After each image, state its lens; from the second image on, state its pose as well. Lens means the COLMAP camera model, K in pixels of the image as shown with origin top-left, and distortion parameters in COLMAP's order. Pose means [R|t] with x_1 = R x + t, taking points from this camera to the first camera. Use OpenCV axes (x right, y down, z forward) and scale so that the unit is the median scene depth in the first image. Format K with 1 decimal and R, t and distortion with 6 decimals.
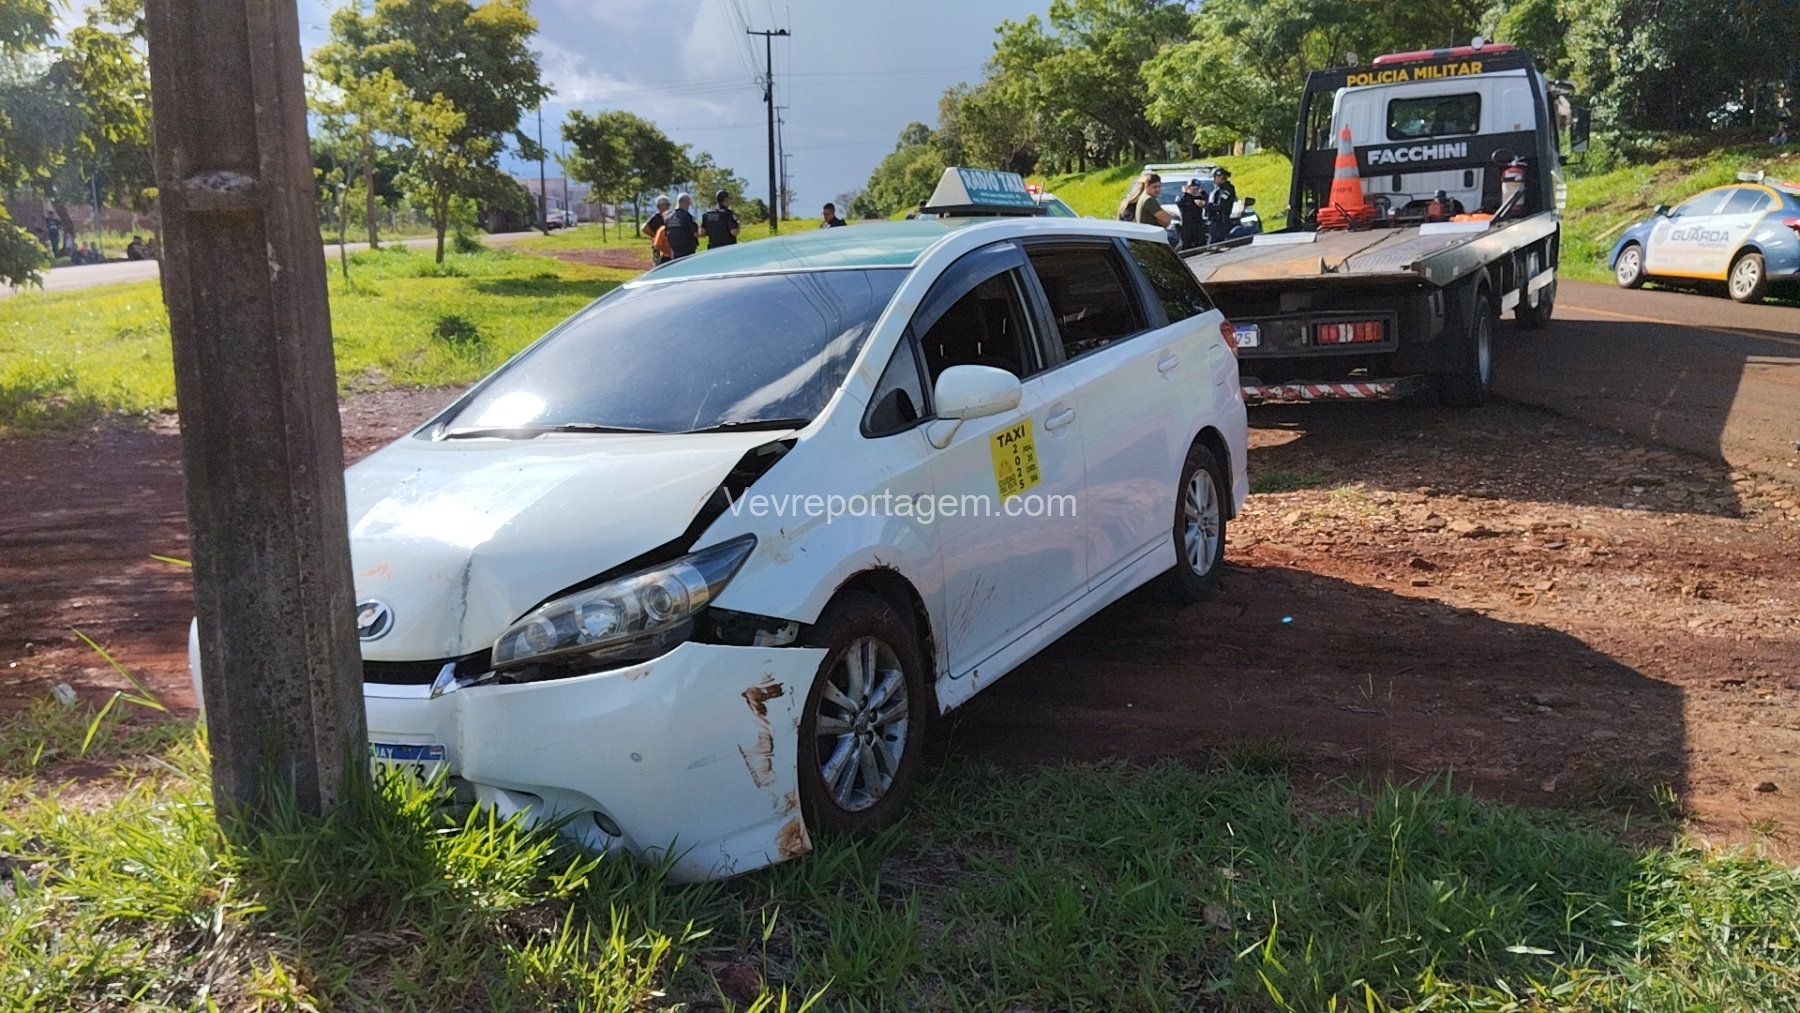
lens RADIAL K [[1483.0, 0, 900.0], [0, 1483.0, 506.5], [0, 0, 1]] dist [0.087883, -0.184962]
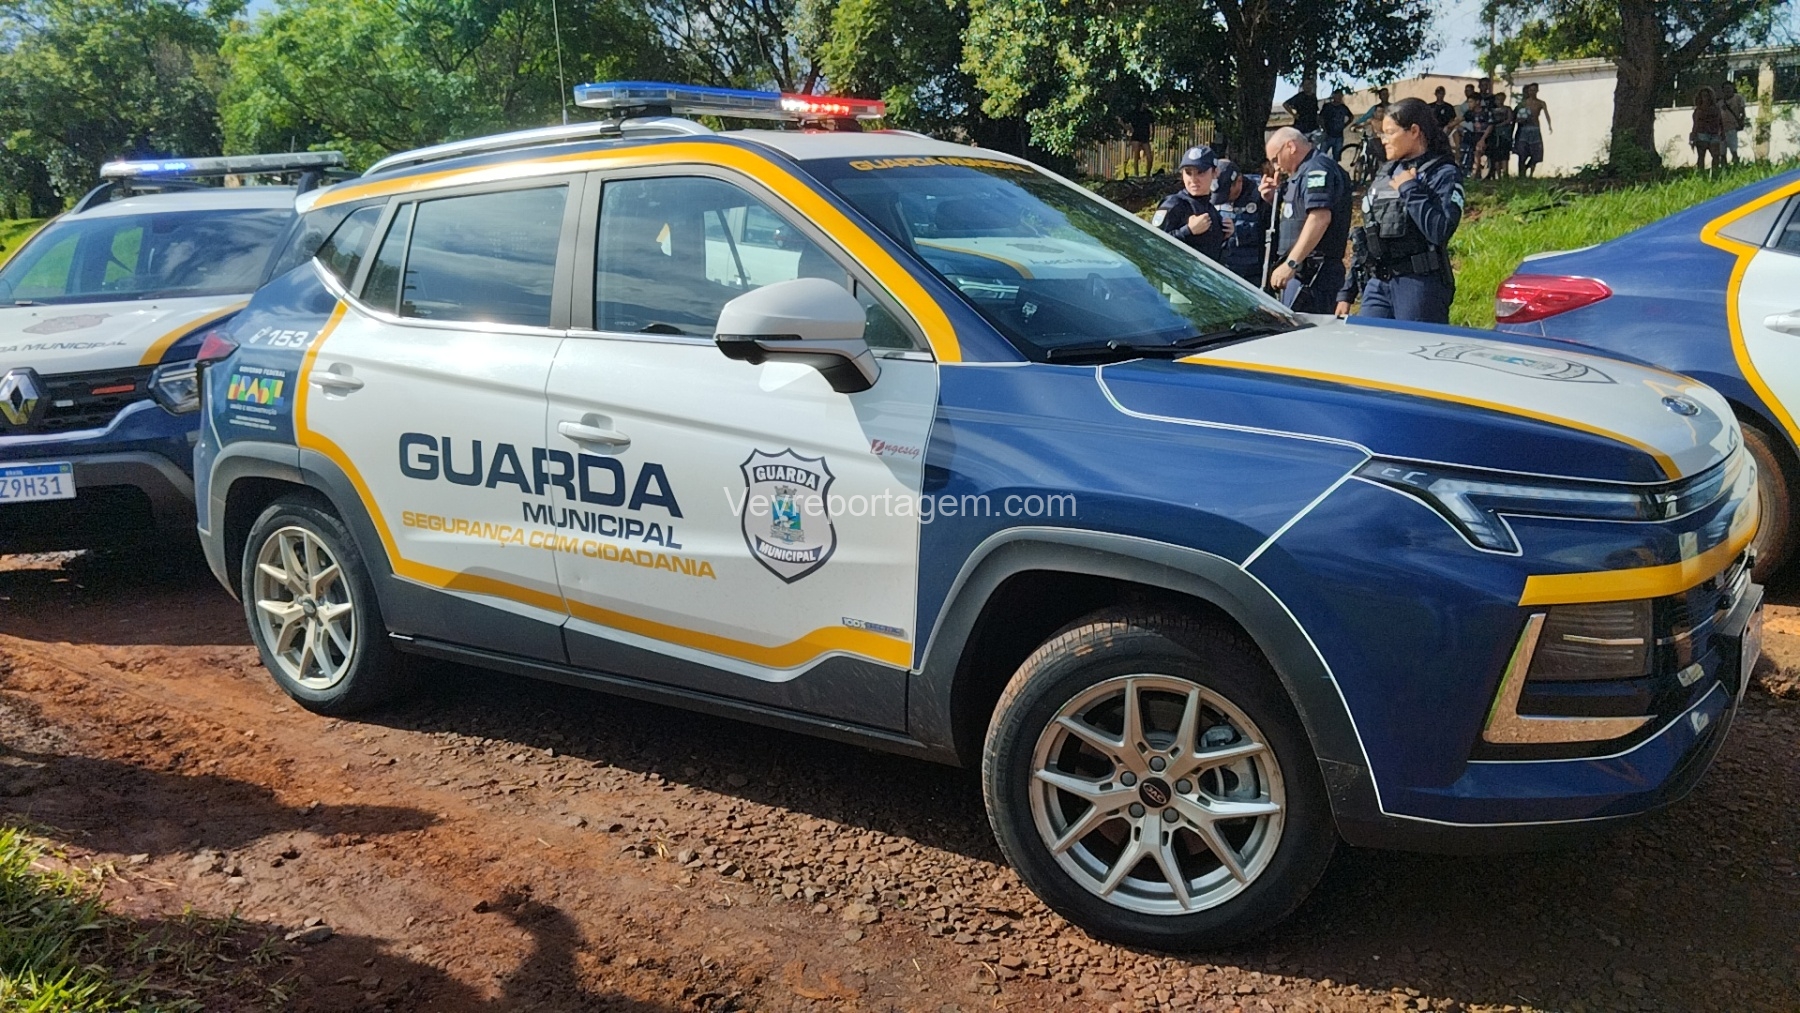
lens RADIAL K [[1471.4, 0, 897.7], [0, 1471.4, 511.5], [0, 0, 1]] dist [0.085438, -0.168887]
pose [[0.786586, -0.078818, 0.612430, -0.008614], [0.103234, 0.994647, -0.004583, -0.037059], [-0.608790, 0.066828, 0.790511, 0.198288]]
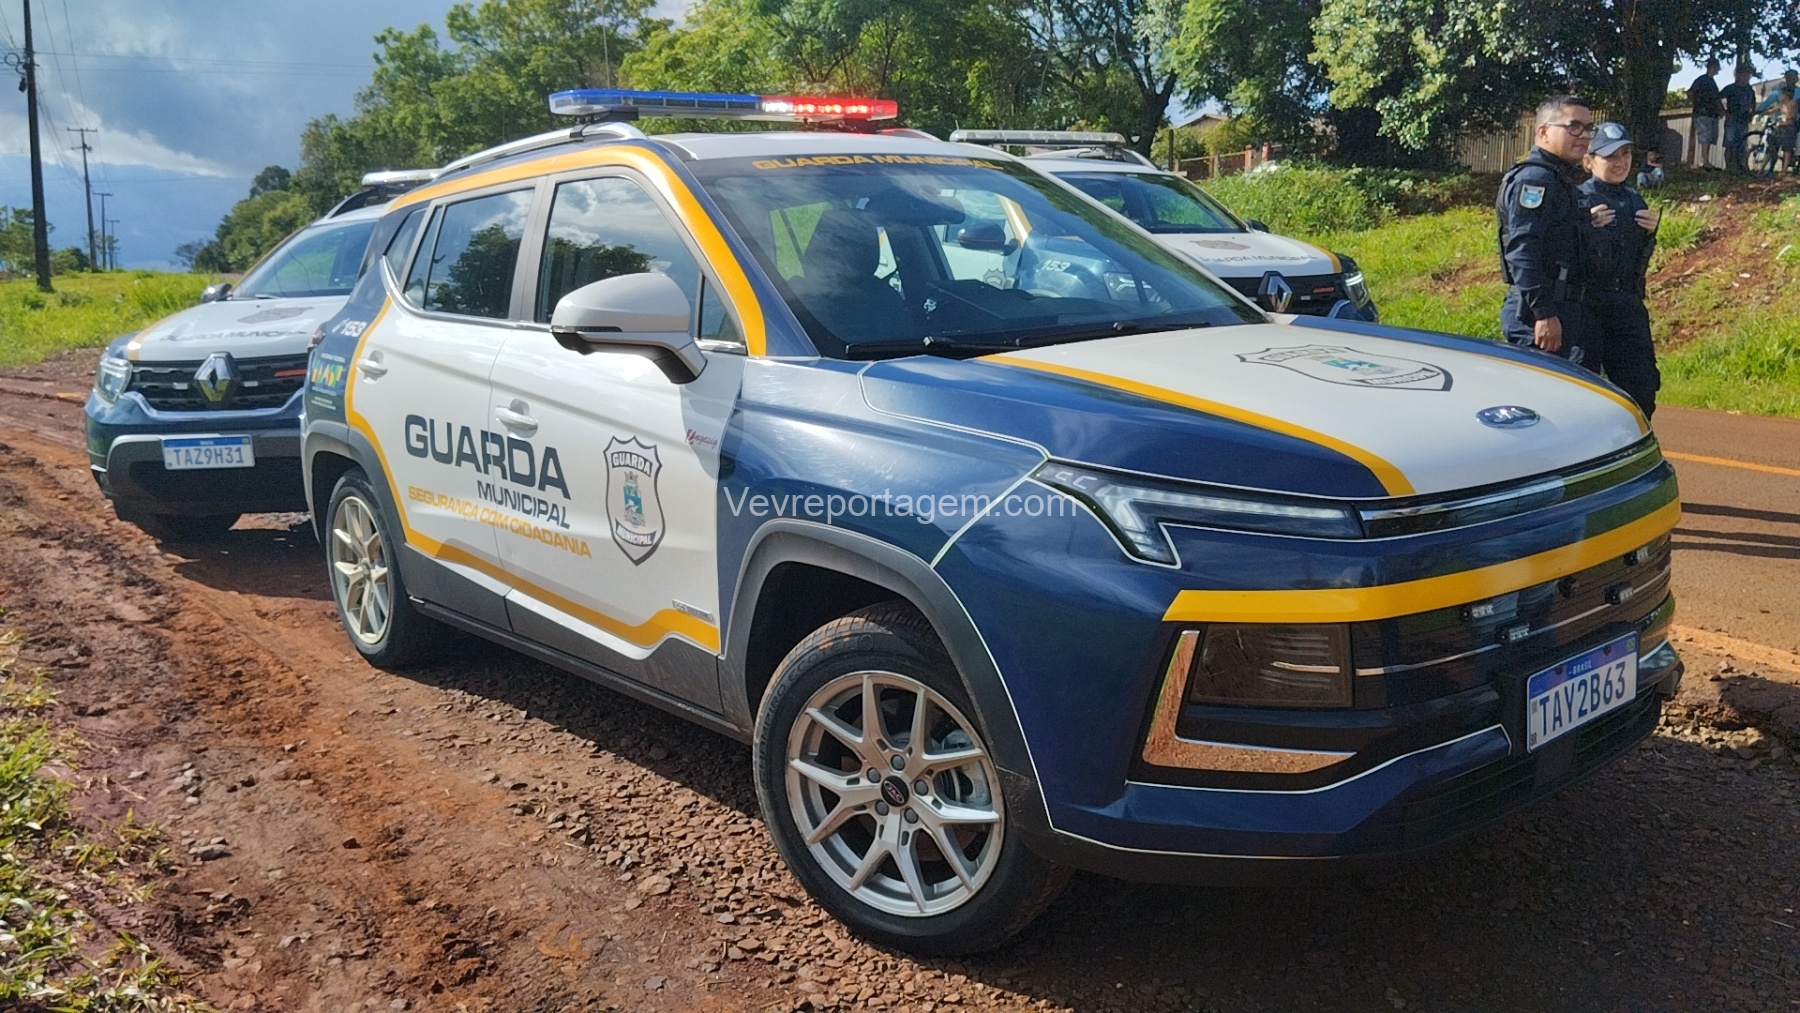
lens RADIAL K [[1471.4, 0, 897.7], [0, 1471.4, 511.5], [0, 0, 1]] dist [0.085438, -0.168887]
pose [[0.920672, -0.041654, 0.388108, 0.002434], [0.056062, 0.998092, -0.025868, -0.035814], [-0.386290, 0.045574, 0.921251, 0.191324]]
